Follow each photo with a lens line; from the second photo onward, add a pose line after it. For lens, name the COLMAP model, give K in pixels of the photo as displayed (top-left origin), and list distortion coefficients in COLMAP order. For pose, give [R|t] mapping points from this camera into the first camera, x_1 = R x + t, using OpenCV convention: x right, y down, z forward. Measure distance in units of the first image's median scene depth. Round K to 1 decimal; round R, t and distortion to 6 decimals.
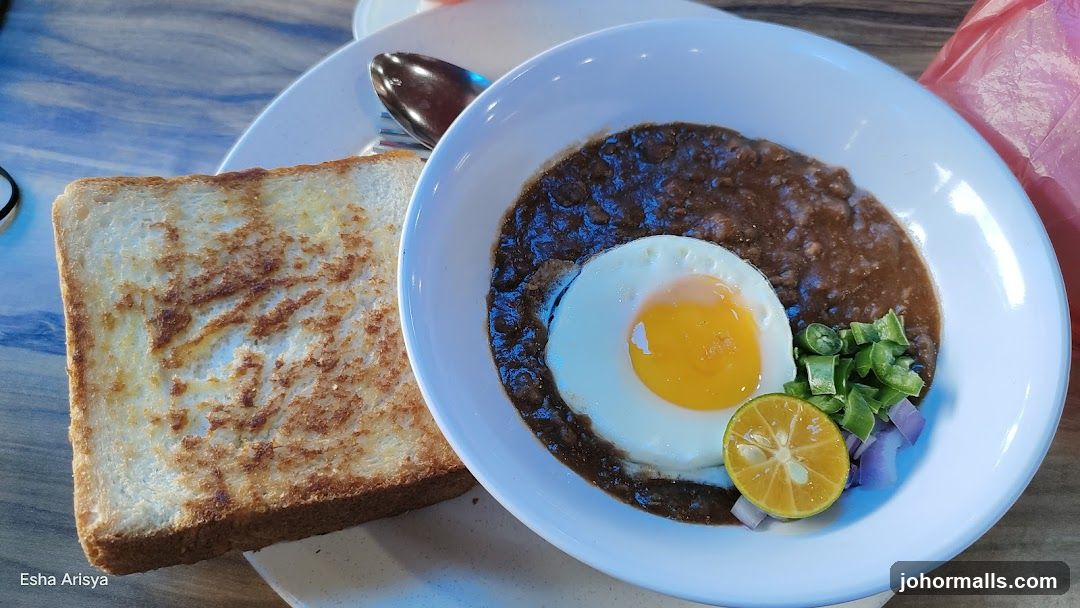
lens RADIAL K [[820.9, 0, 540.0], [0, 820.9, 304.0], [0, 0, 1]] dist [0.052835, -0.109490]
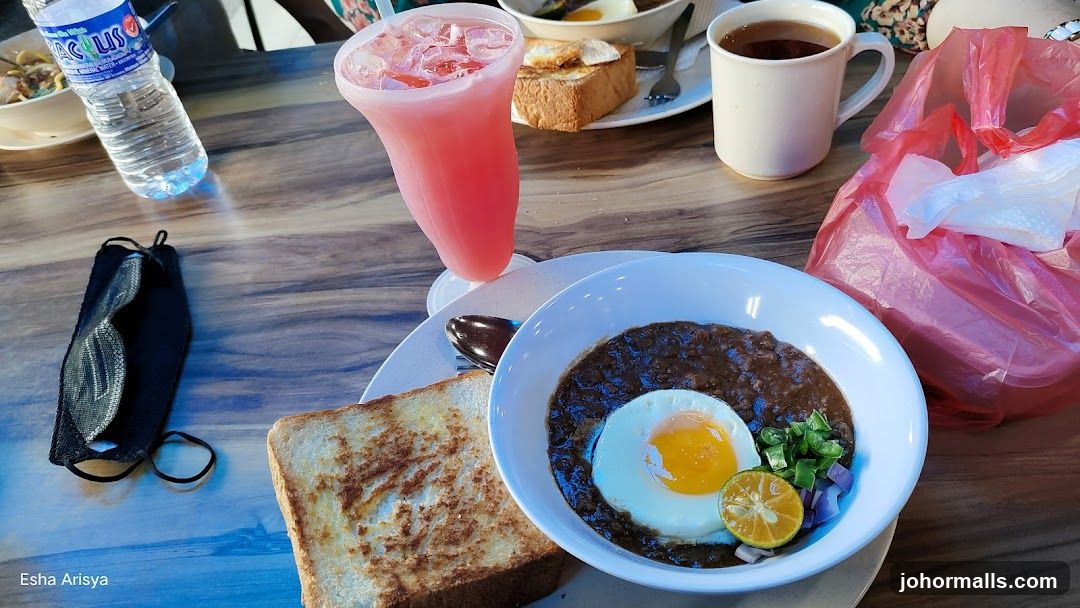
lens RADIAL K [[820.9, 0, 540.0], [0, 820.9, 304.0], [0, 0, 1]] dist [0.052835, -0.109490]
pose [[0.983807, -0.178498, -0.016196, -0.006495], [0.162976, 0.928527, -0.333582, 0.254950], [0.074582, 0.325540, 0.942582, -0.527789]]
